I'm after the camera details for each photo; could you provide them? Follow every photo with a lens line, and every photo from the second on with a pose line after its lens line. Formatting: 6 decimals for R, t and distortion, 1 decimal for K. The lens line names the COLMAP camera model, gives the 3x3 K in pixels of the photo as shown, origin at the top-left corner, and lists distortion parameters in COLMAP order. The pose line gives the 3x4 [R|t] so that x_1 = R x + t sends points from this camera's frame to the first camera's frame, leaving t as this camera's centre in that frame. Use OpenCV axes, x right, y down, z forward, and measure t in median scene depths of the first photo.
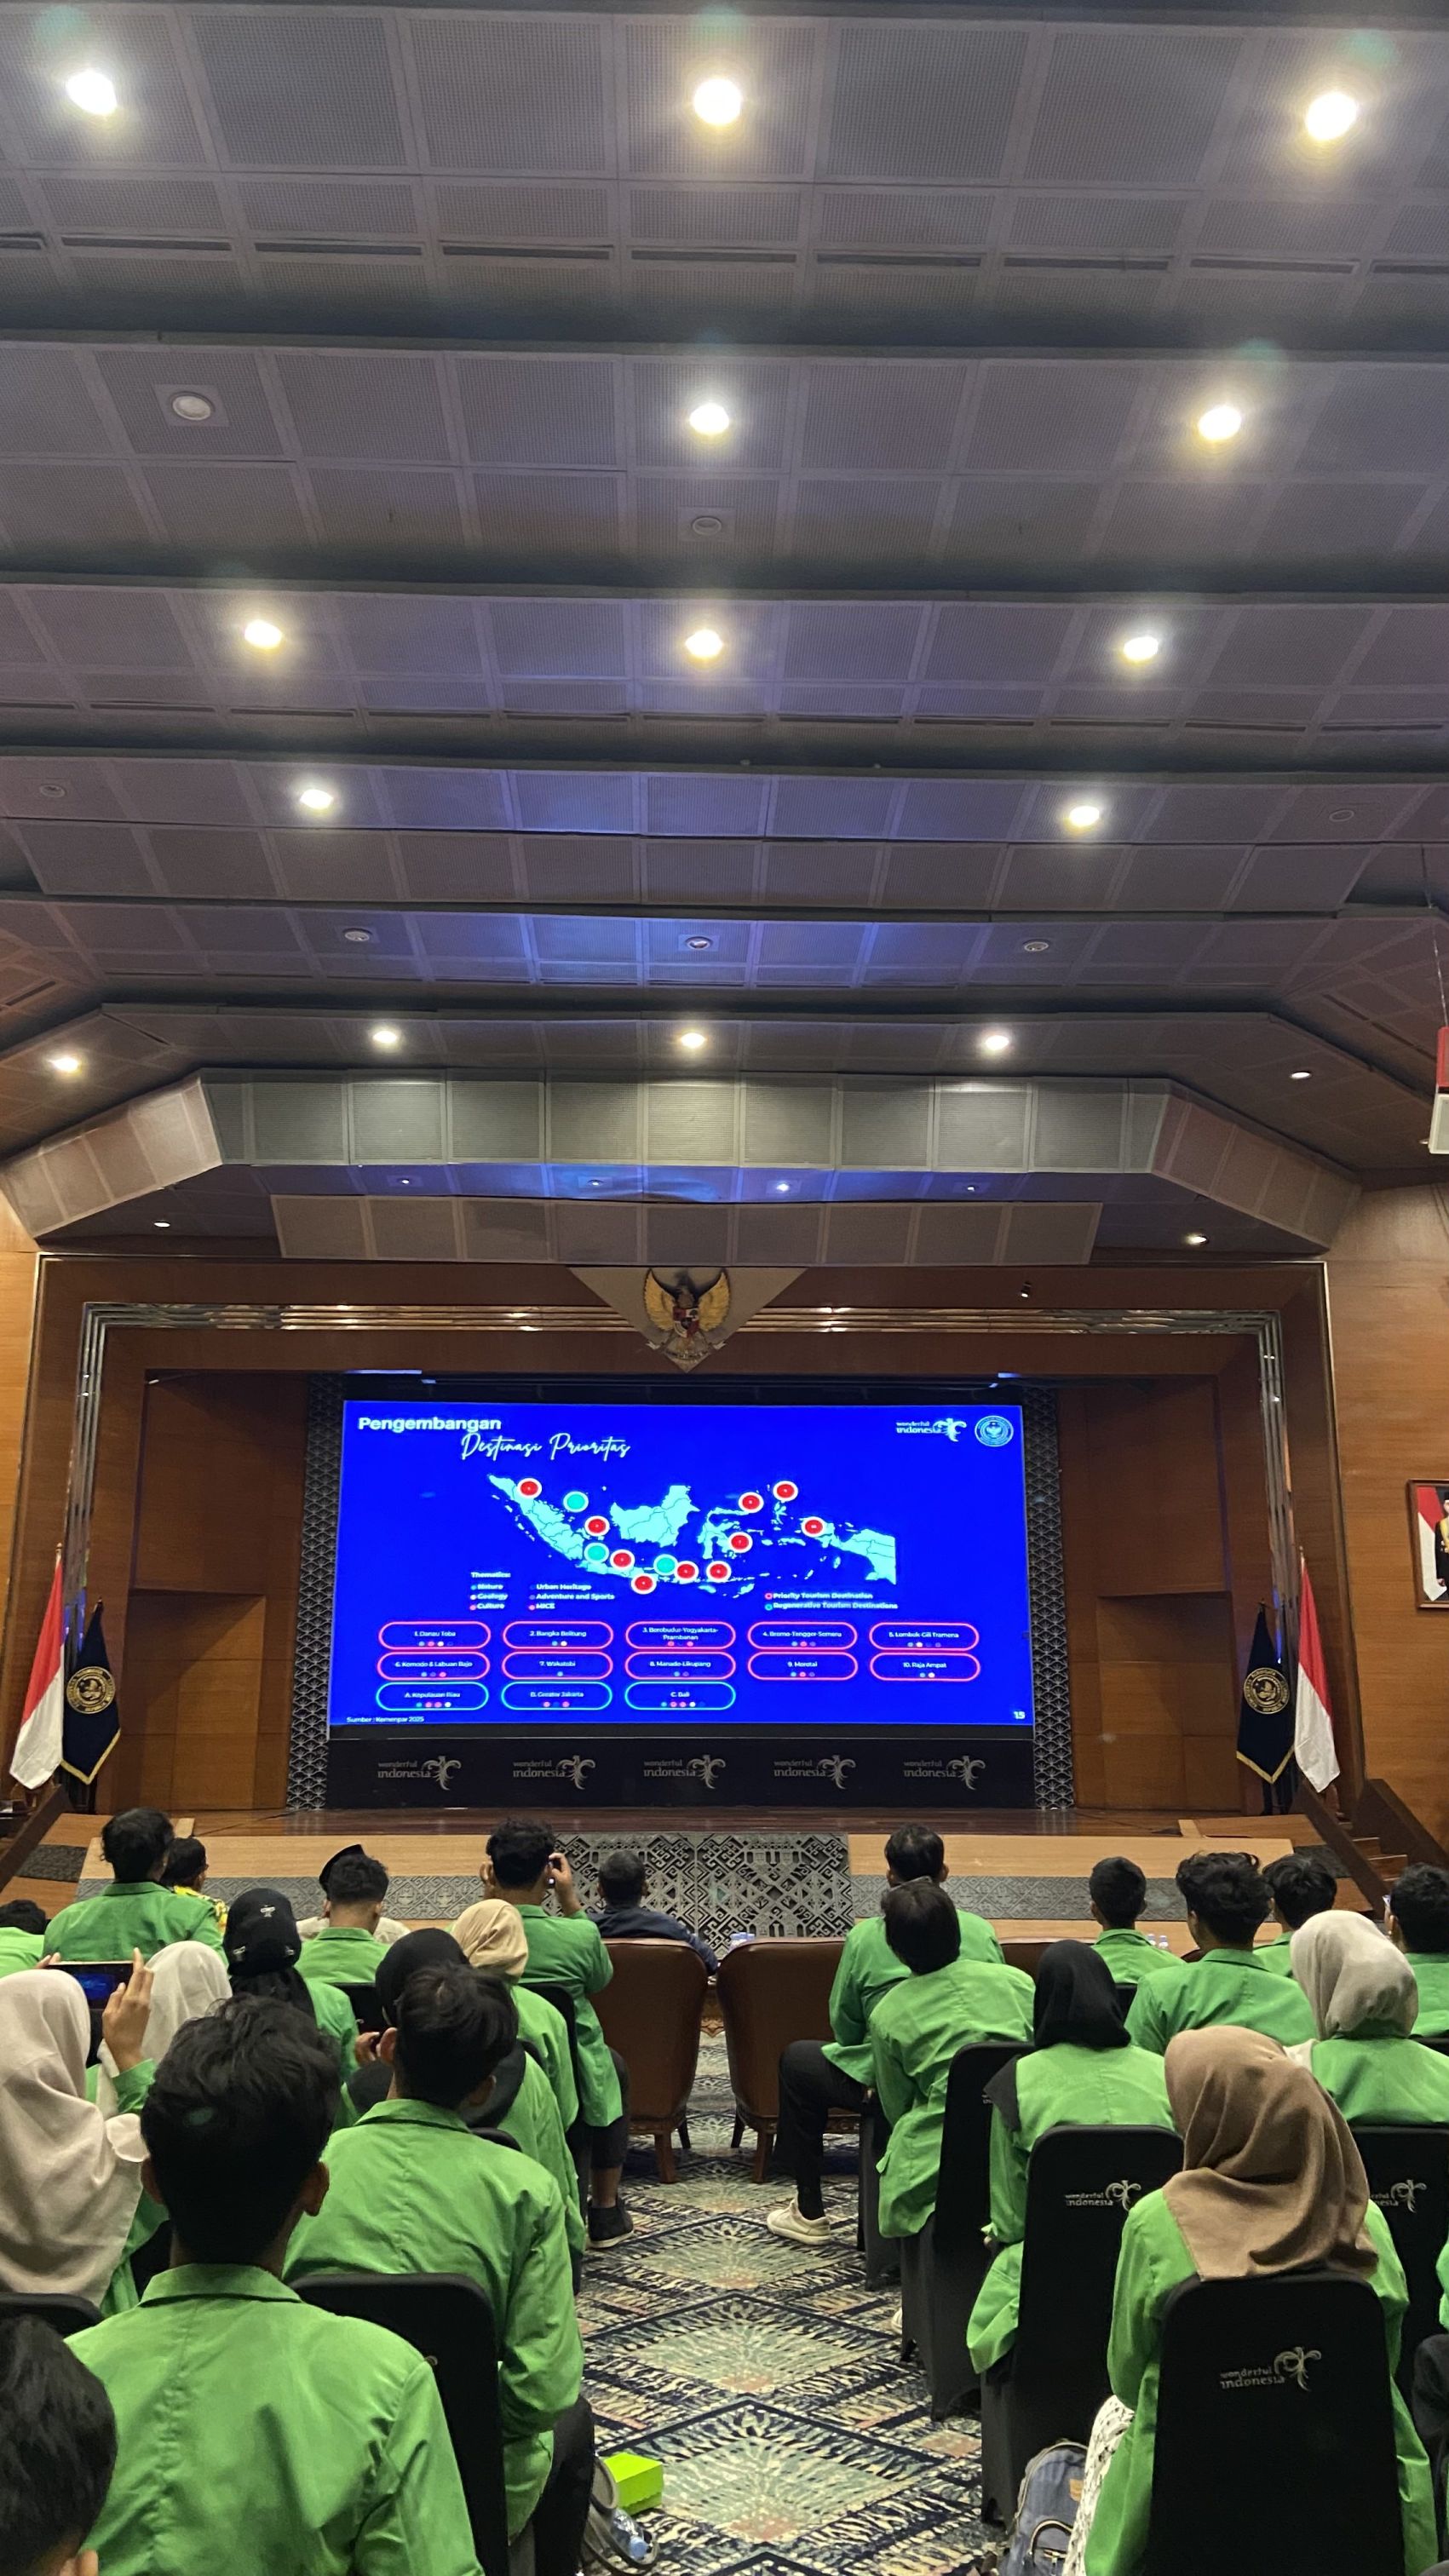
lens RADIAL K [[1975.1, 0, 724.5], [0, 1975.1, 1288.0], [0, 0, 1]] dist [0.151598, -0.150032]
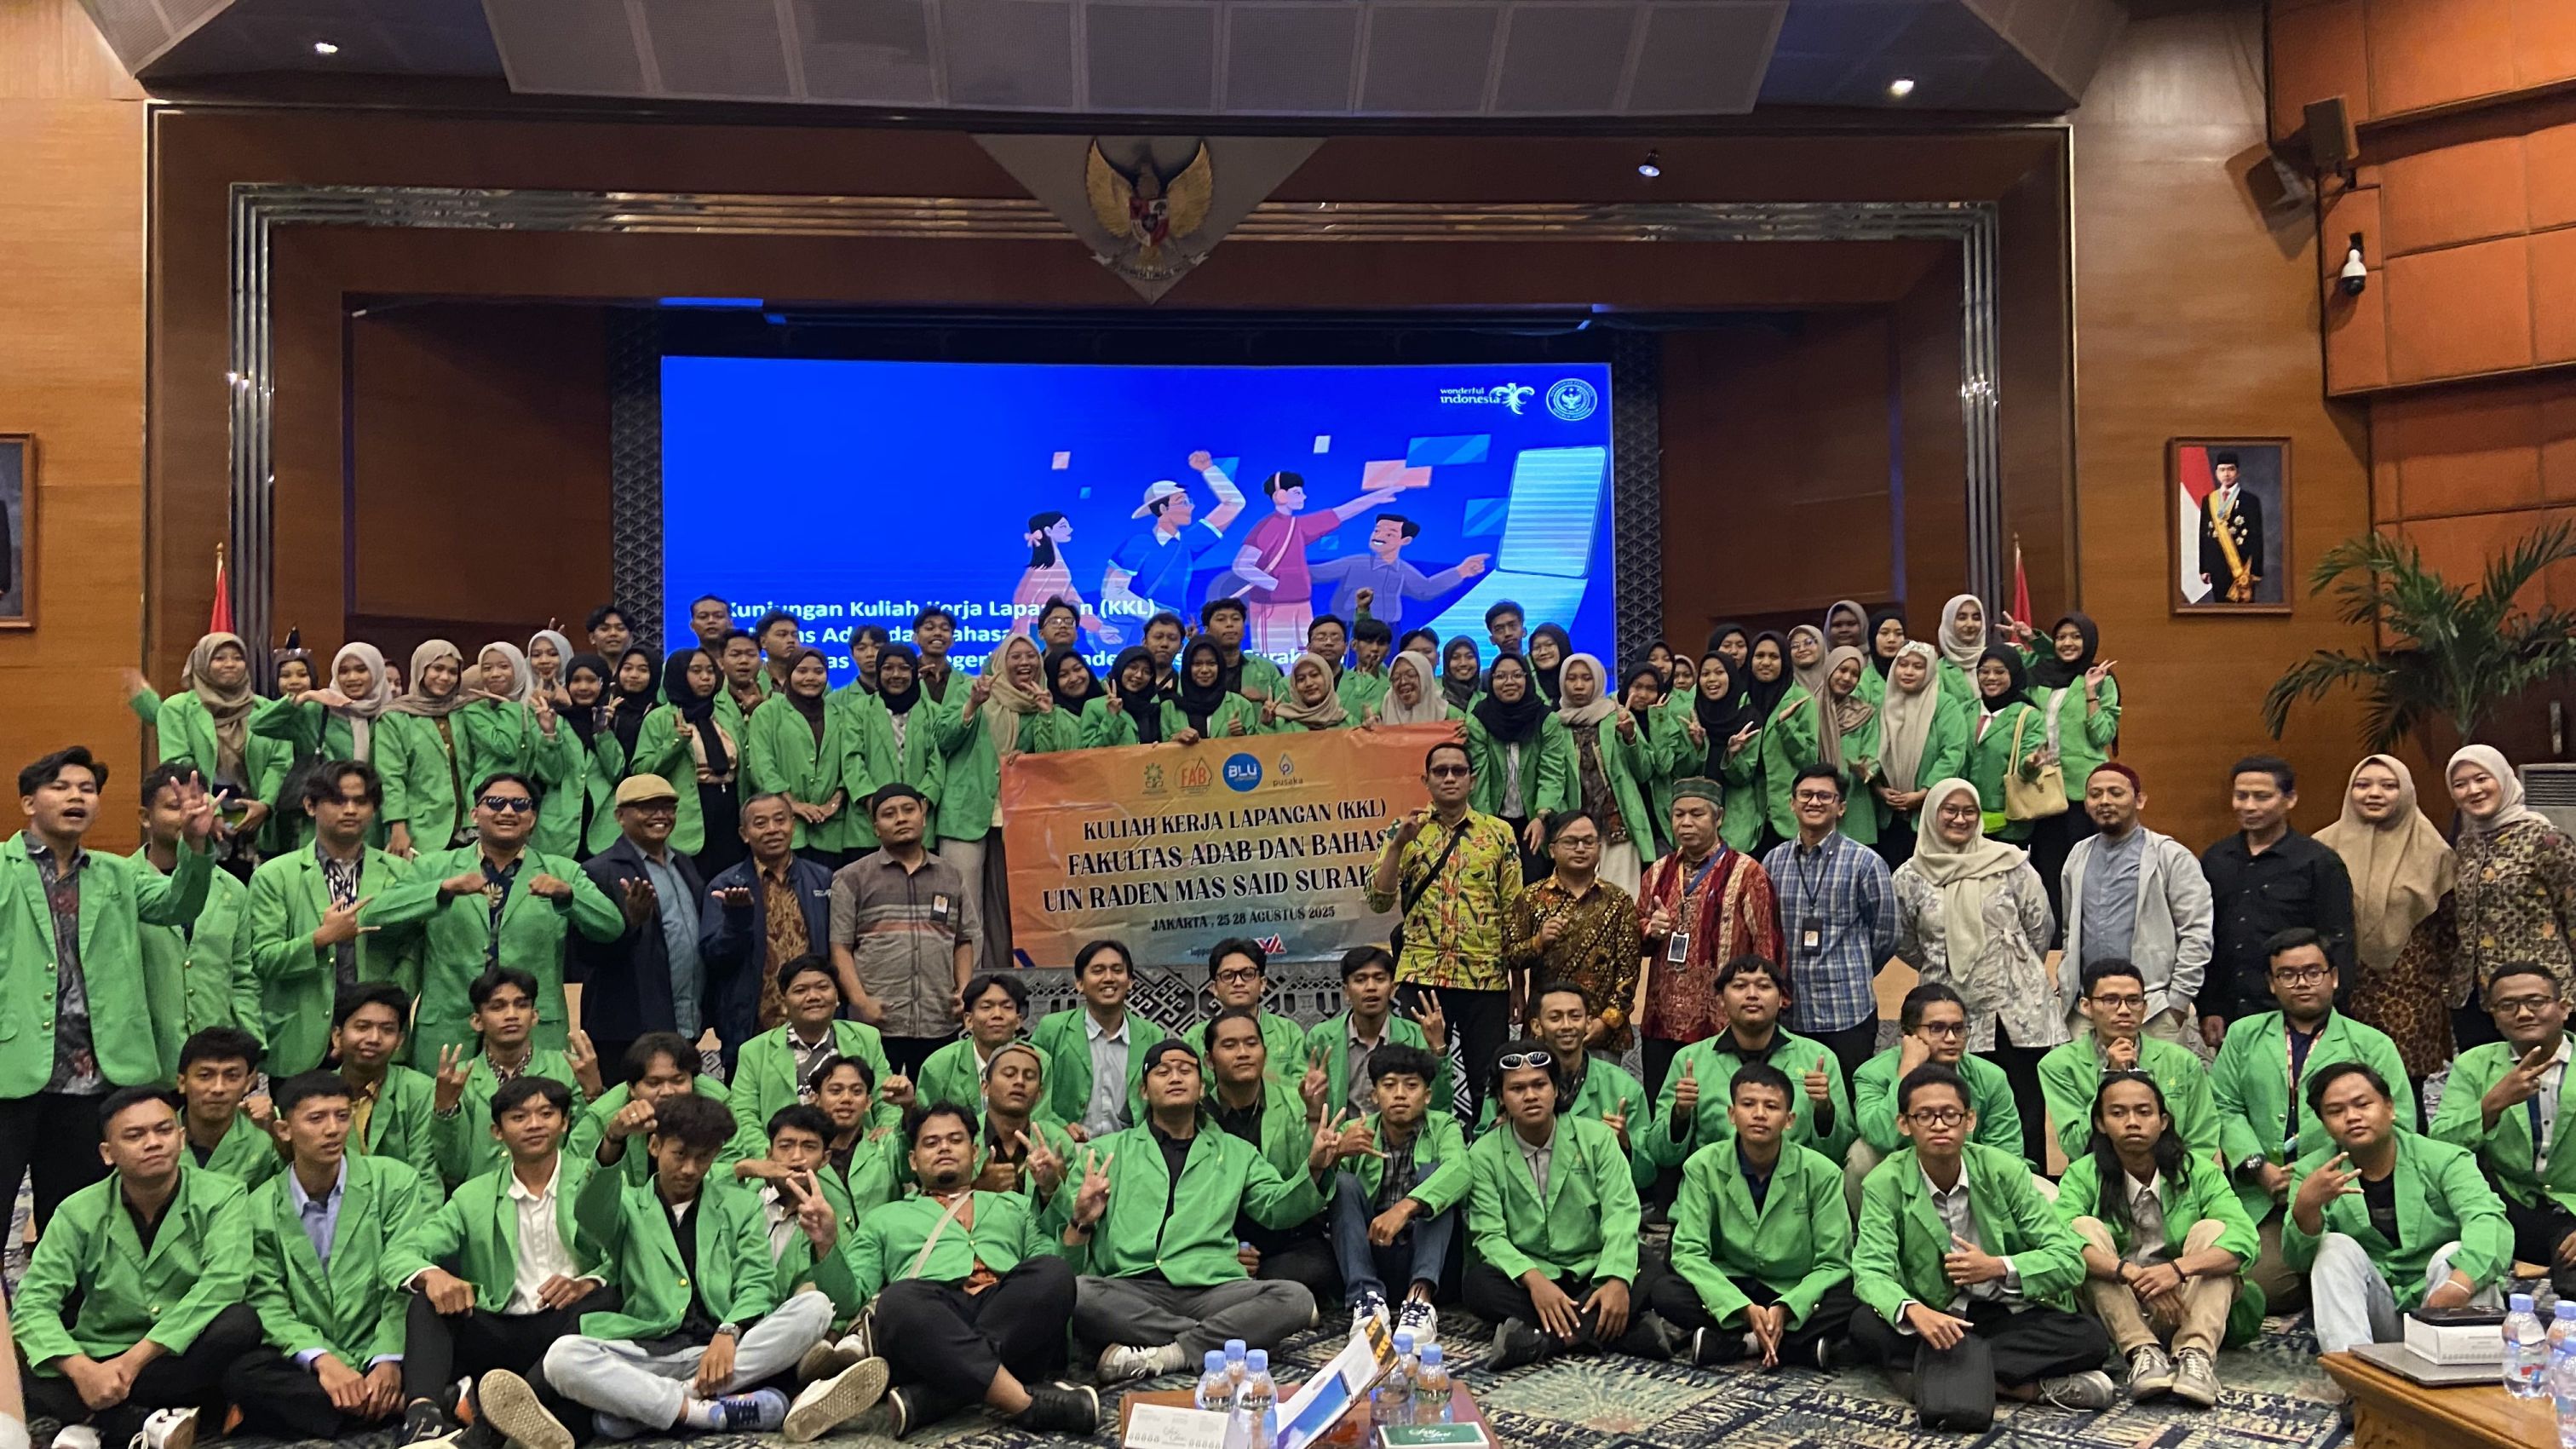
lens RADIAL K [[1975.1, 0, 1288.0], [0, 1975.1, 724.5], [0, 0, 1]] dist [0.151598, -0.150032]
pose [[0.998307, -0.015784, 0.055981, -0.013297], [0.005619, 0.984145, 0.177274, 0.067480], [-0.057892, -0.176659, 0.982568, 0.297823]]
